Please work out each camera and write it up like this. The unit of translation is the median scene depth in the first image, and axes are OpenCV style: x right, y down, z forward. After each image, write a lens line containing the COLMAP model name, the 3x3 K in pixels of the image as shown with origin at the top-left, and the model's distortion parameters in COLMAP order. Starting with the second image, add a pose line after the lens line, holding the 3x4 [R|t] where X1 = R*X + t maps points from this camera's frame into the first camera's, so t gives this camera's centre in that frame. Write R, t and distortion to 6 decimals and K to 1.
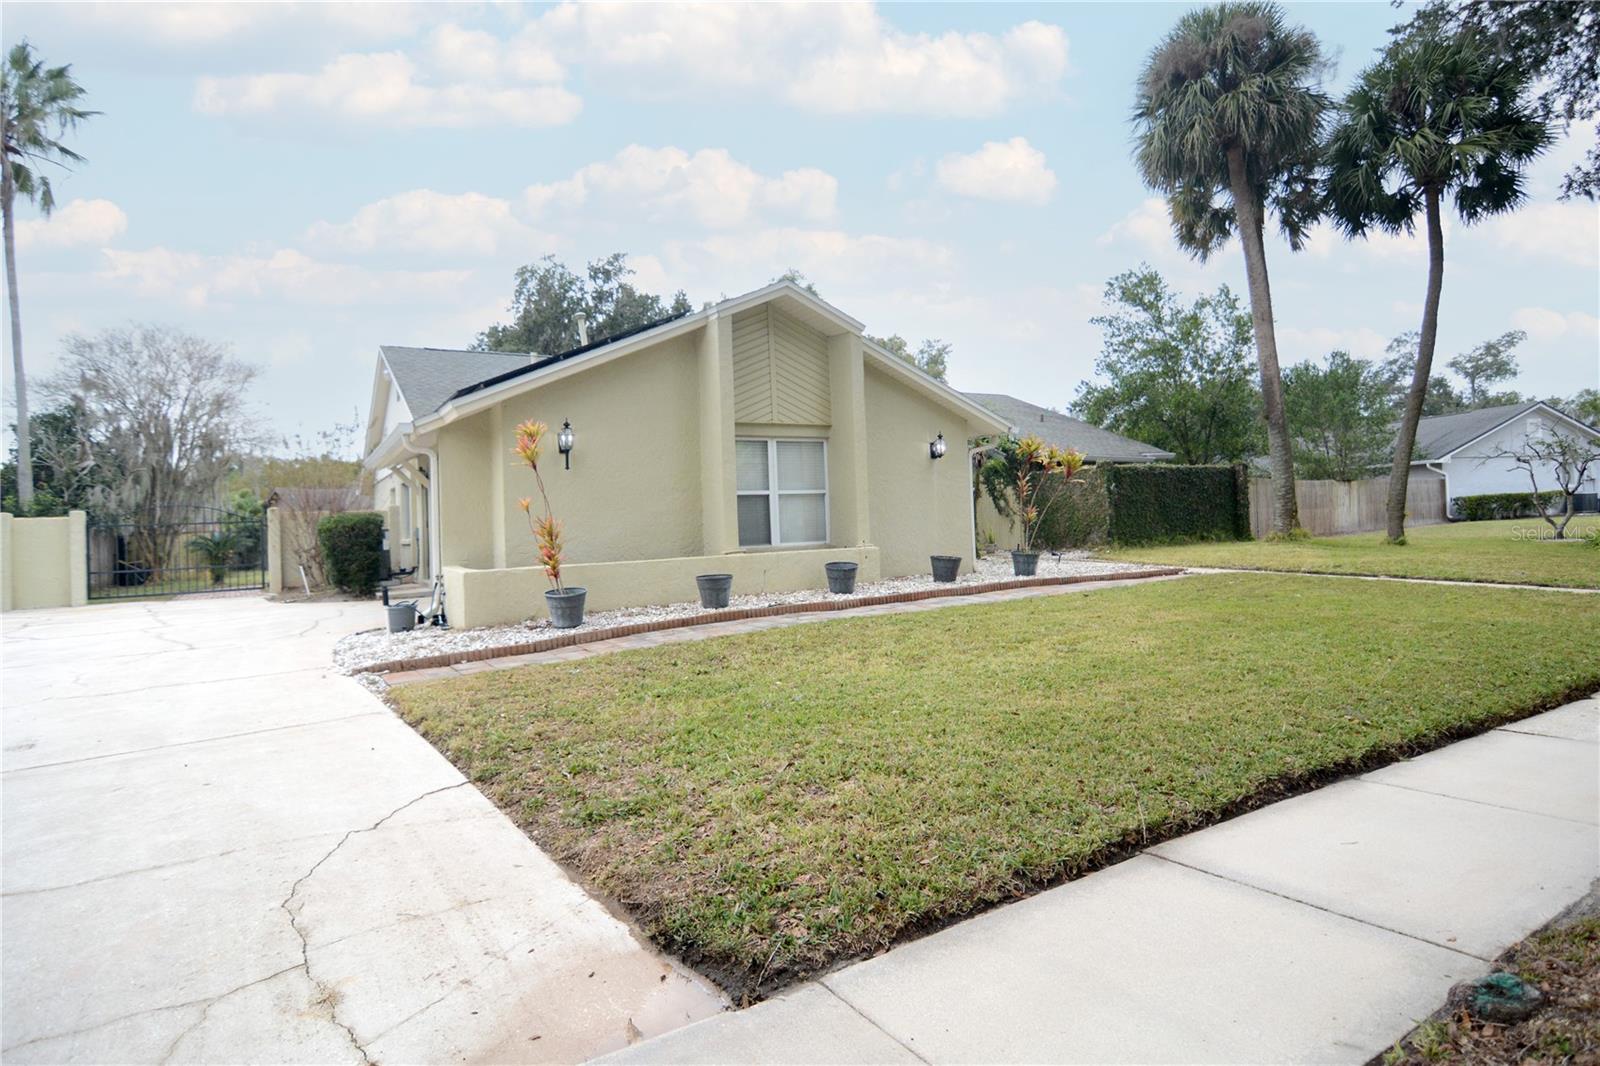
lens RADIAL K [[889.0, 0, 780.5], [0, 889.0, 503.8], [0, 0, 1]] dist [0.004850, -0.017429]
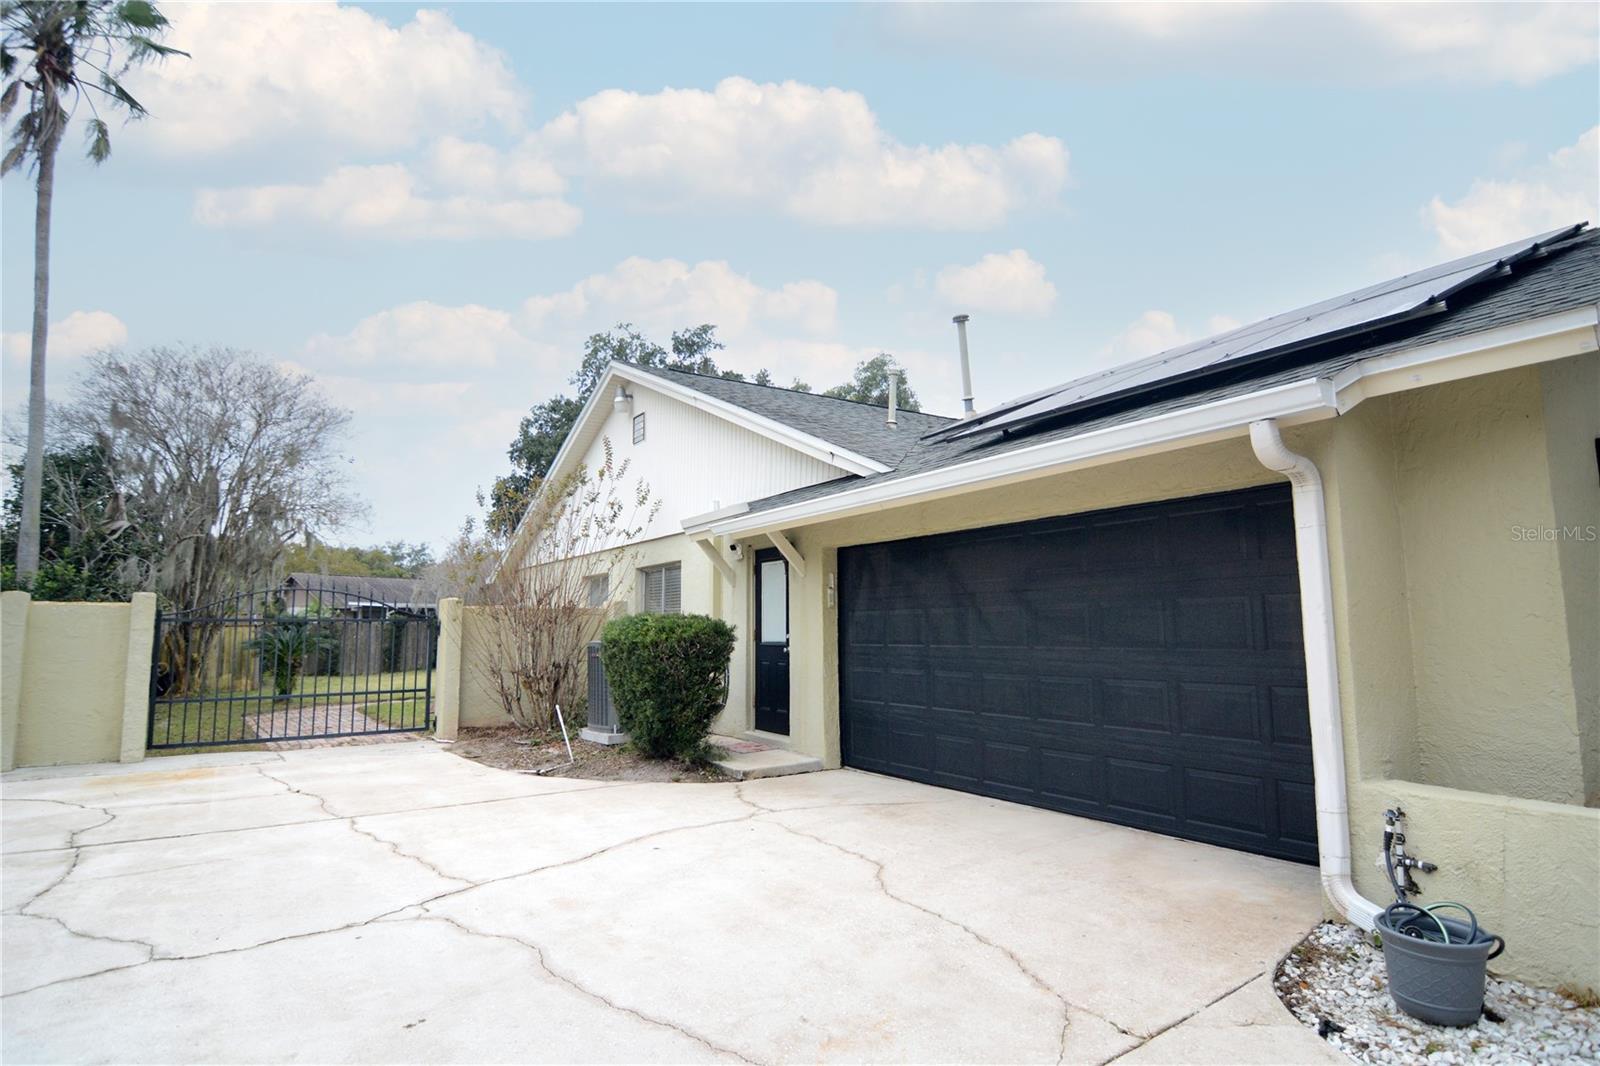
lens RADIAL K [[880.5, 0, 797.9], [0, 880.5, 521.5], [0, 0, 1]] dist [-0.013311, -0.001737]
pose [[0.997923, 0.037033, 0.052700, -0.258623], [-0.031674, 0.994571, -0.099124, 0.002926], [-0.056085, 0.097249, 0.993679, 0.260463]]
